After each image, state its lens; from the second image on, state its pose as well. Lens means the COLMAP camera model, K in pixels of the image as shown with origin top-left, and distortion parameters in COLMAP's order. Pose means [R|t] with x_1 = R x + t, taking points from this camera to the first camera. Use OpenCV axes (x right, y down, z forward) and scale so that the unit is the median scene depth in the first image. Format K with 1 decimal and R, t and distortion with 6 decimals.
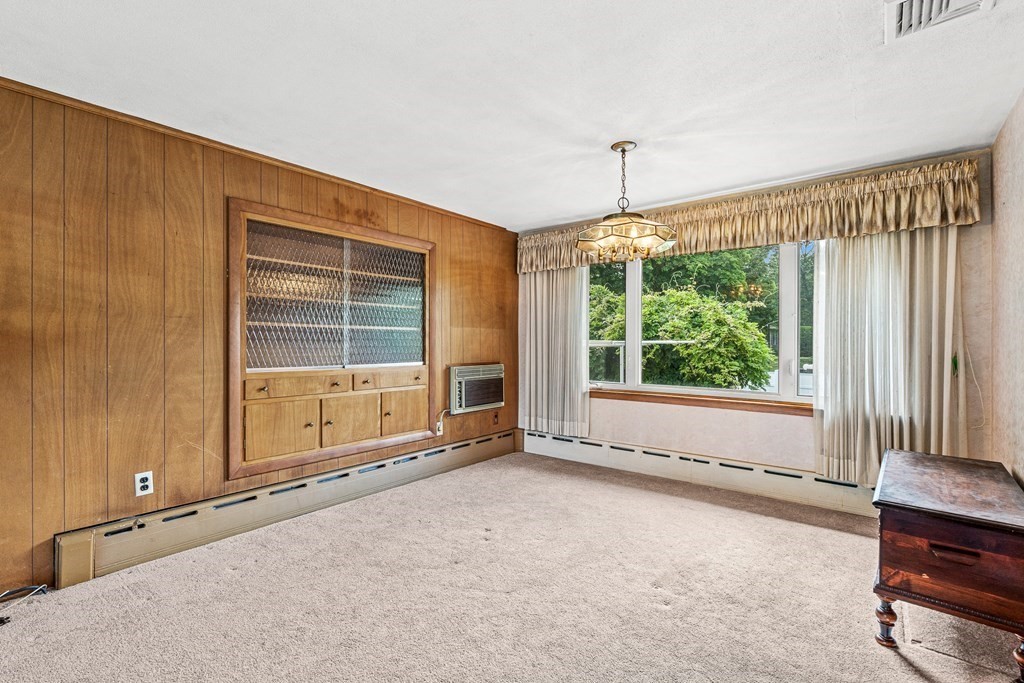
lens RADIAL K [[459.4, 0, 512.9], [0, 459.4, 342.3], [0, 0, 1]] dist [-0.003312, 0.000114]
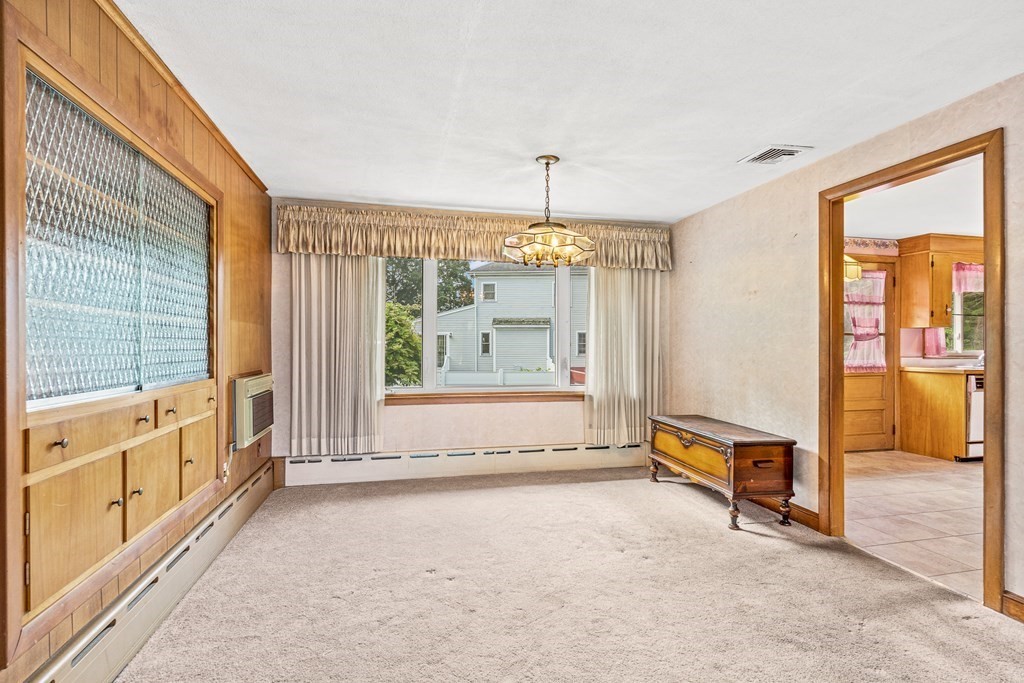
lens RADIAL K [[493.7, 0, 512.1], [0, 493.7, 344.8], [0, 0, 1]] dist [-0.002483, -0.000361]
pose [[0.615977, -0.000851, 0.787764, -0.539492], [-0.003052, 0.999989, 0.003467, -0.001732], [-0.787758, -0.004540, 0.615968, 0.275302]]
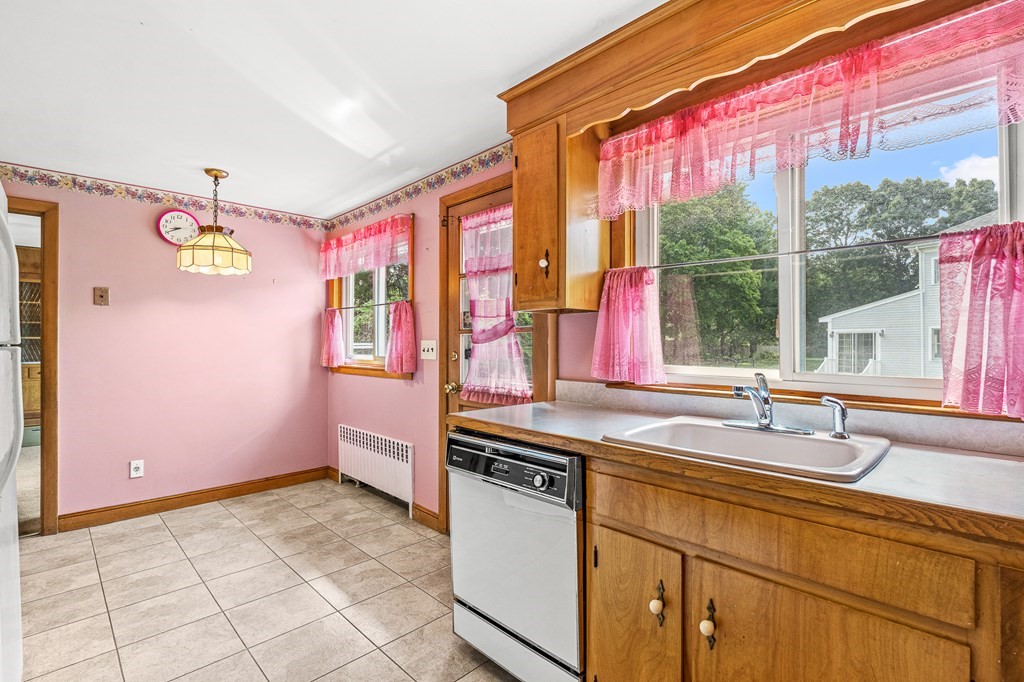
lens RADIAL K [[473.9, 0, 516.7], [0, 473.9, 344.4], [0, 0, 1]] dist [-0.001836, -0.000190]
pose [[0.992760, -0.002761, -0.120081, 1.470959], [0.003180, 0.999990, 0.003299, -0.012493], [0.120071, -0.003657, 0.992759, -0.403953]]
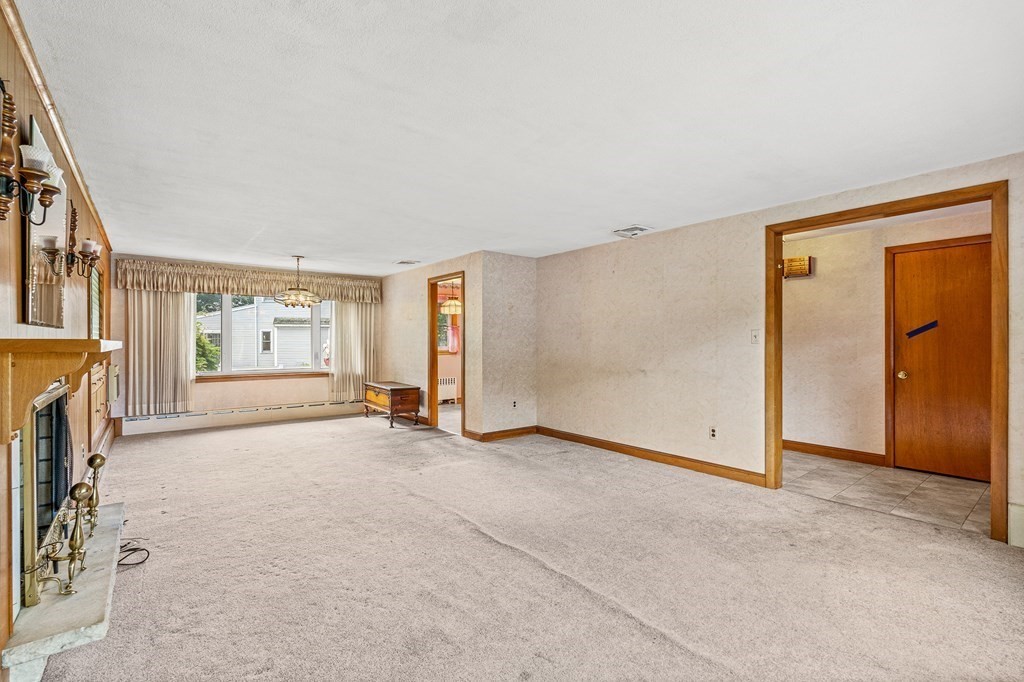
lens RADIAL K [[464.1, 0, 512.0], [0, 464.1, 341.0], [0, 0, 1]] dist [-0.000315, 0.000534]
pose [[0.229160, -0.001809, 0.973387, -1.293758], [-0.000630, 0.999998, 0.002007, -0.020020], [-0.973388, -0.001073, 0.229159, -0.391422]]
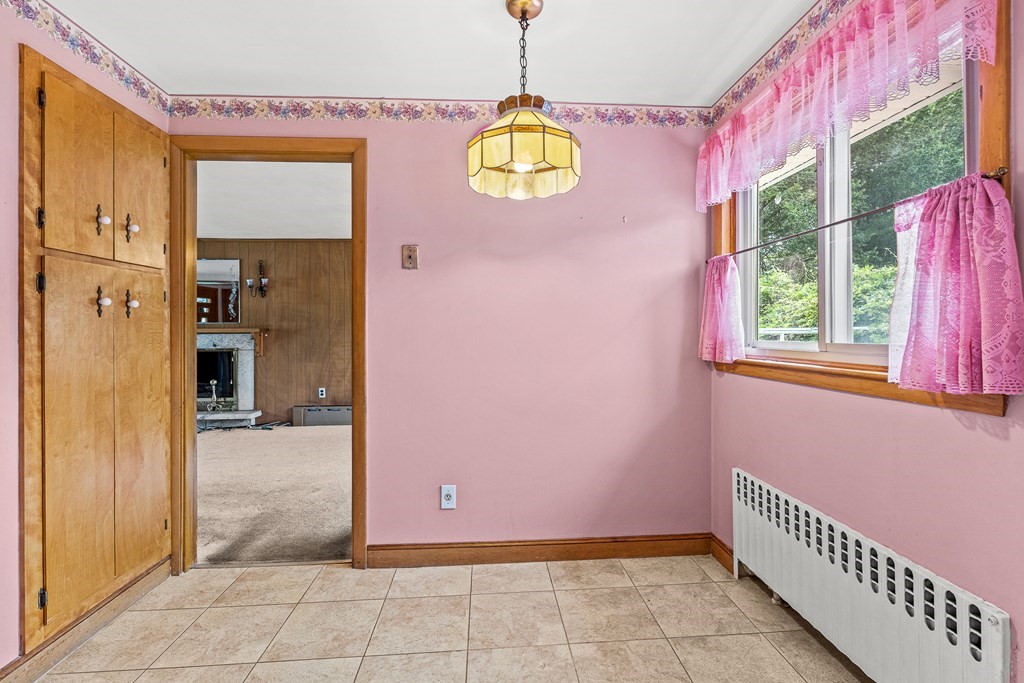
lens RADIAL K [[474.9, 0, 517.6], [0, 474.9, 331.3], [0, 0, 1]] dist [-0.003991, 0.000147]
pose [[0.674586, -0.007049, -0.738163, 1.166441], [0.007230, 0.999970, -0.002942, 0.004257], [0.738161, -0.003353, 0.674616, 0.066228]]
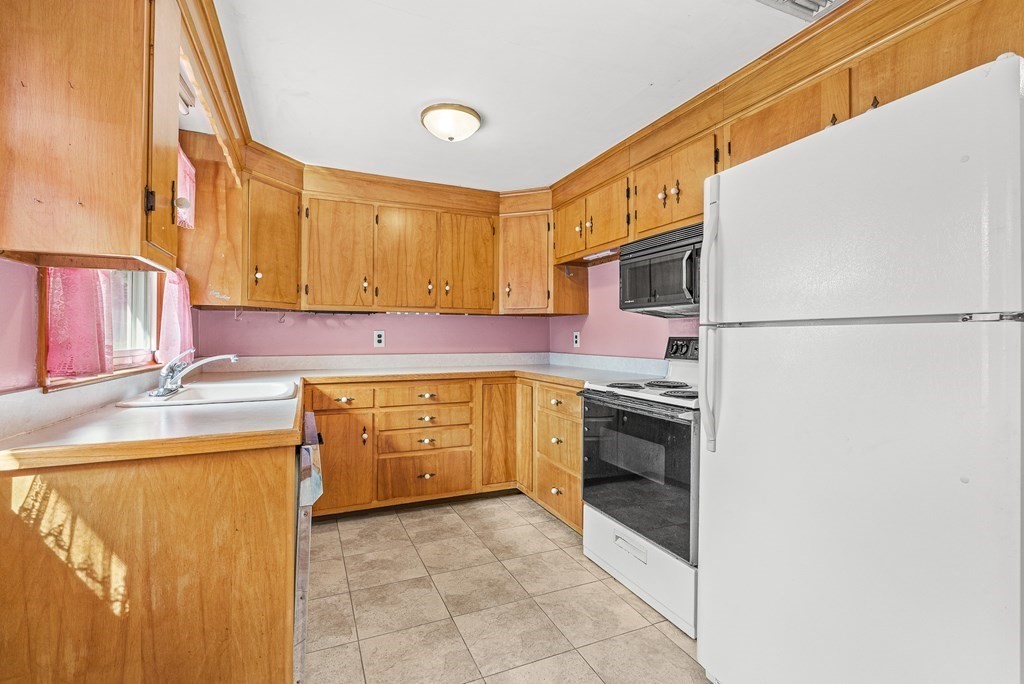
lens RADIAL K [[461.8, 0, 512.6], [0, 461.8, 330.3], [0, 0, 1]] dist [-0.003563, 0.000700]
pose [[-0.888415, 0.001878, 0.459038, 1.029264], [-0.004851, 0.999897, -0.013479, -0.000847], [-0.459016, -0.014201, -0.888314, 0.360106]]
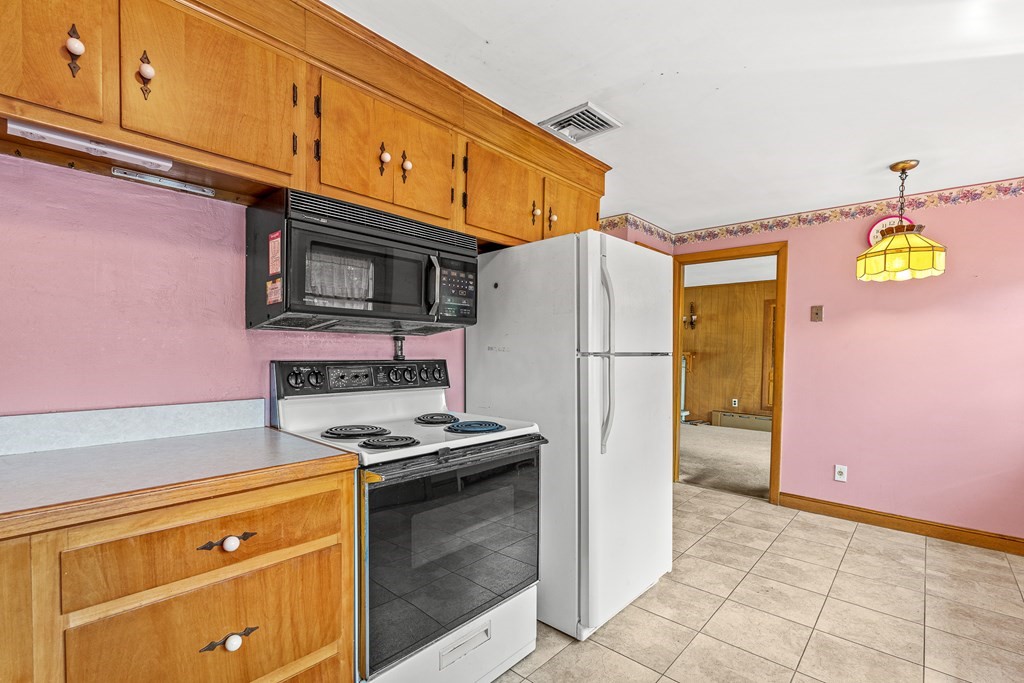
lens RADIAL K [[462.1, 0, 514.7], [0, 462.1, 362.0], [0, 0, 1]] dist [-0.002324, -0.000382]
pose [[-0.062029, 0.025183, -0.997757, 1.621492], [-0.012949, 0.999577, 0.026034, -0.015883], [0.997990, 0.014535, -0.061677, -0.189842]]
